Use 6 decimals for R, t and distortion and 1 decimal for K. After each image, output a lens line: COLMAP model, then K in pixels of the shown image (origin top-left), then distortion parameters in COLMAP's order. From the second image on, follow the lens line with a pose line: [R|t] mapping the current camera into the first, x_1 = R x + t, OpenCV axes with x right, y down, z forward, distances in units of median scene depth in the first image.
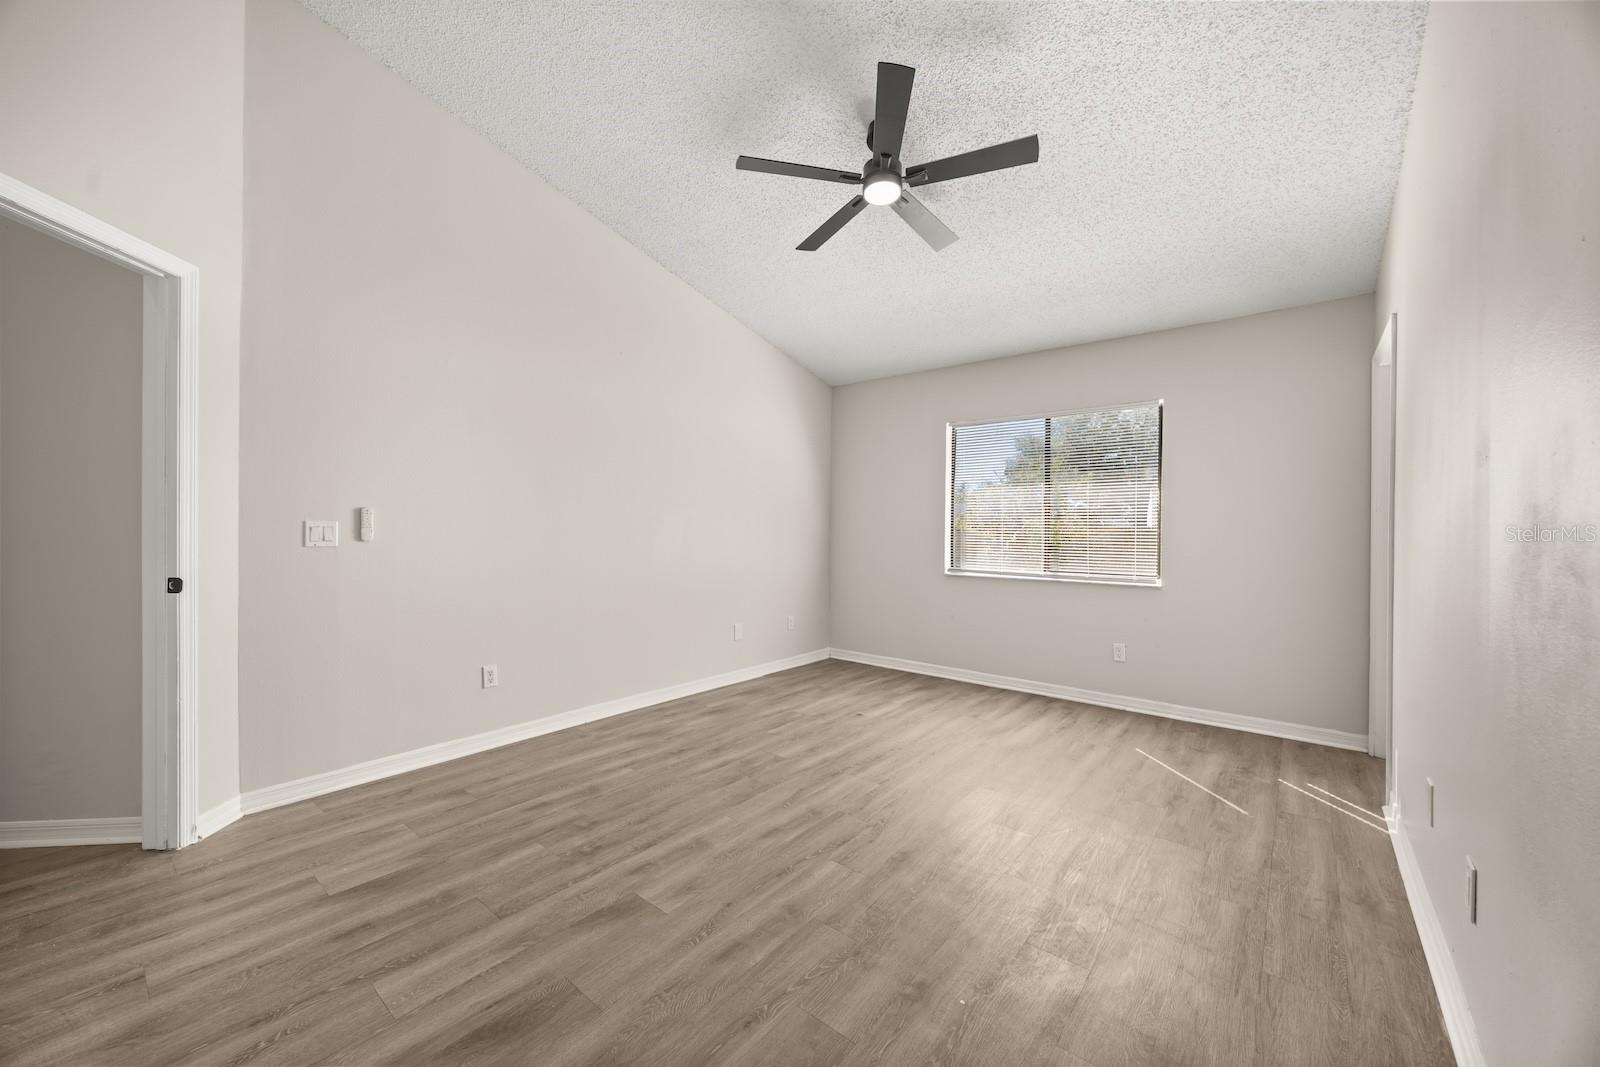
lens RADIAL K [[614.4, 0, 801.2], [0, 614.4, 531.5], [0, 0, 1]] dist [0.001388, -0.000186]
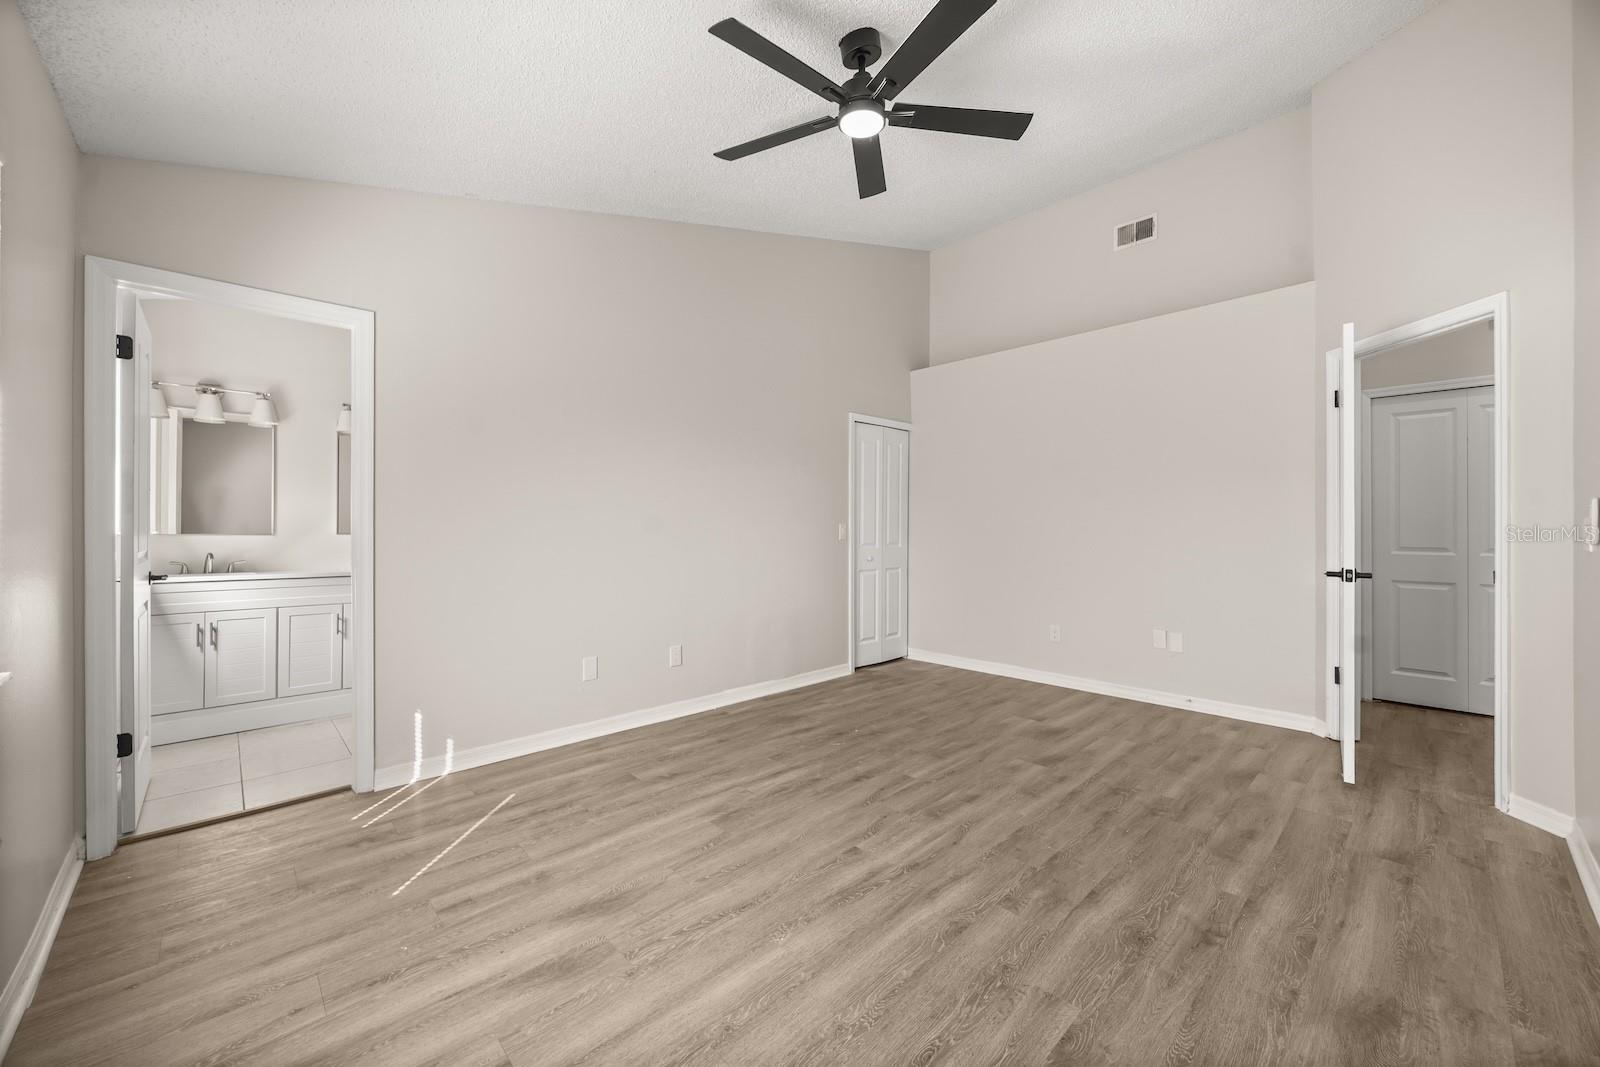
lens RADIAL K [[614.4, 0, 794.0], [0, 614.4, 525.7], [0, 0, 1]] dist [0.001388, -0.000186]
pose [[-0.991263, -0.004603, 0.131822, 0.115647], [-0.004103, 0.999983, 0.004066, -0.005975], [-0.131839, 0.003490, -0.991265, 1.984603]]
